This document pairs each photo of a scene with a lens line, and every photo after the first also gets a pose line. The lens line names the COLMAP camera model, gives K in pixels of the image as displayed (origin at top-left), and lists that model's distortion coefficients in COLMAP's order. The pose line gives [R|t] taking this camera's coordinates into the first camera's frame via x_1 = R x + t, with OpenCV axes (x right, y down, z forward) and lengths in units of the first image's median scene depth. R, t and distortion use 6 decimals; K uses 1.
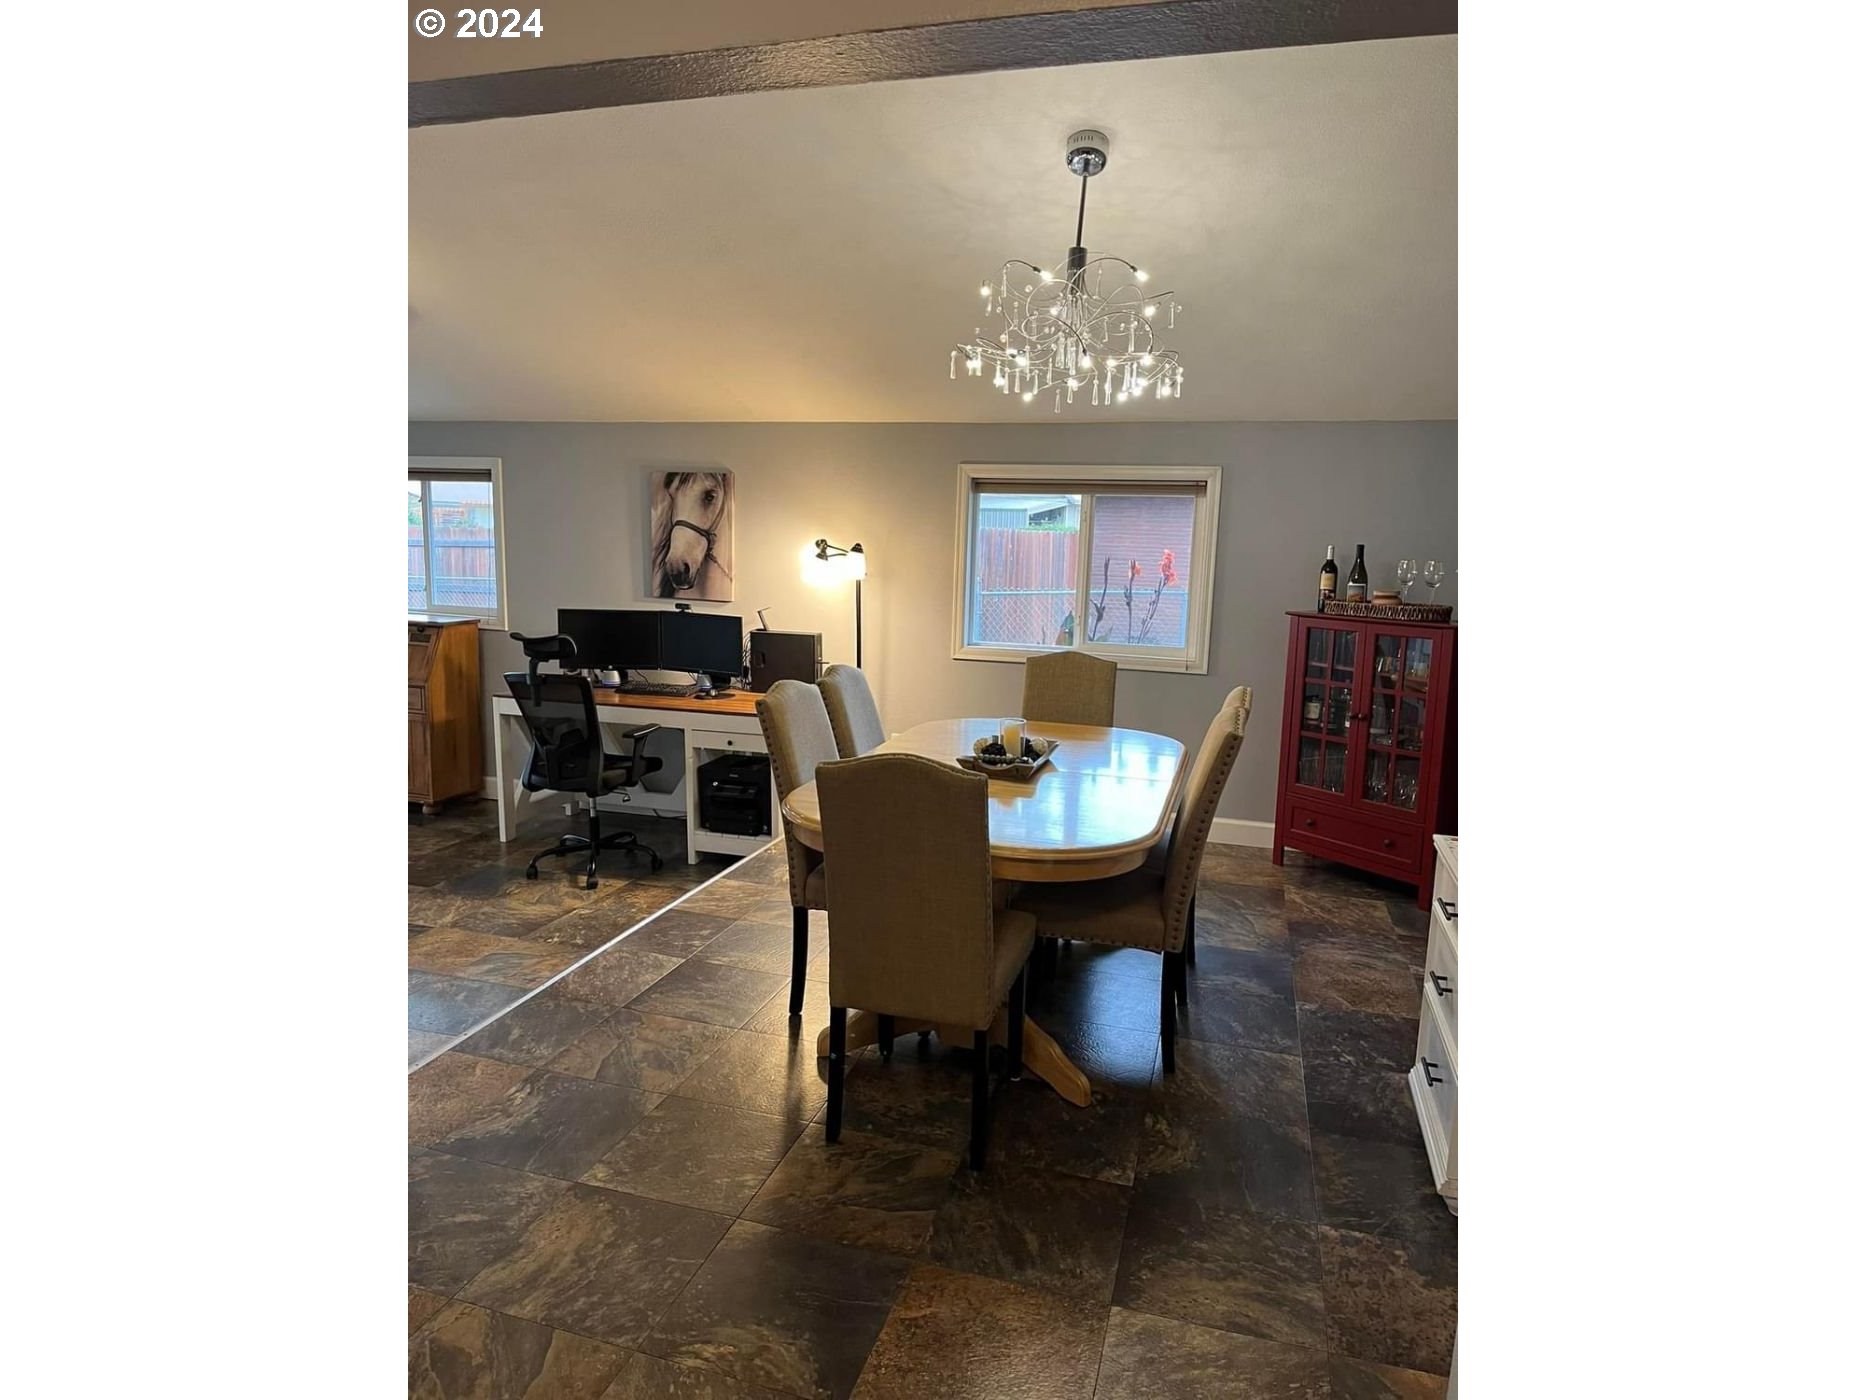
lens RADIAL K [[1085.5, 0, 937.2], [0, 1085.5, 700.4], [0, 0, 1]] dist [-0.007177, -0.000968]
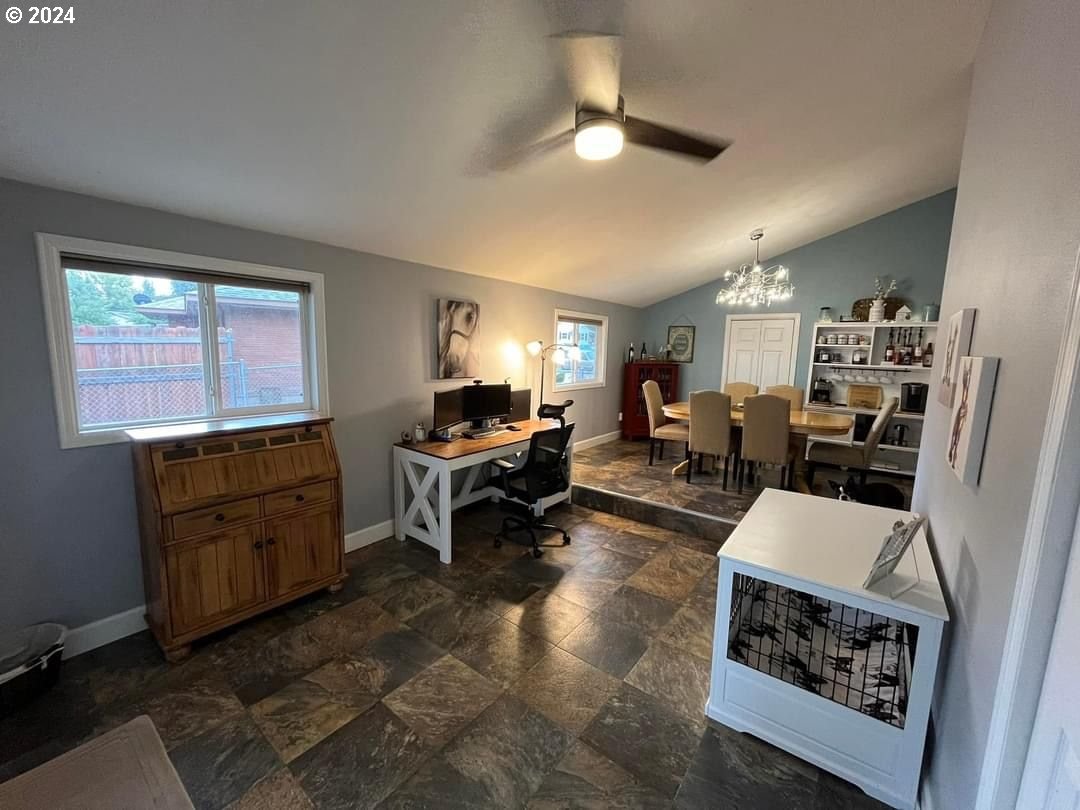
lens RADIAL K [[441.6, 0, 542.0], [0, 441.6, 402.8], [0, 0, 1]] dist [0.001556, 0.000071]
pose [[0.355705, -0.132620, 0.925141, -0.823113], [0.143063, 0.985941, 0.086330, -0.097643], [-0.923584, 0.101645, 0.369678, 0.648157]]
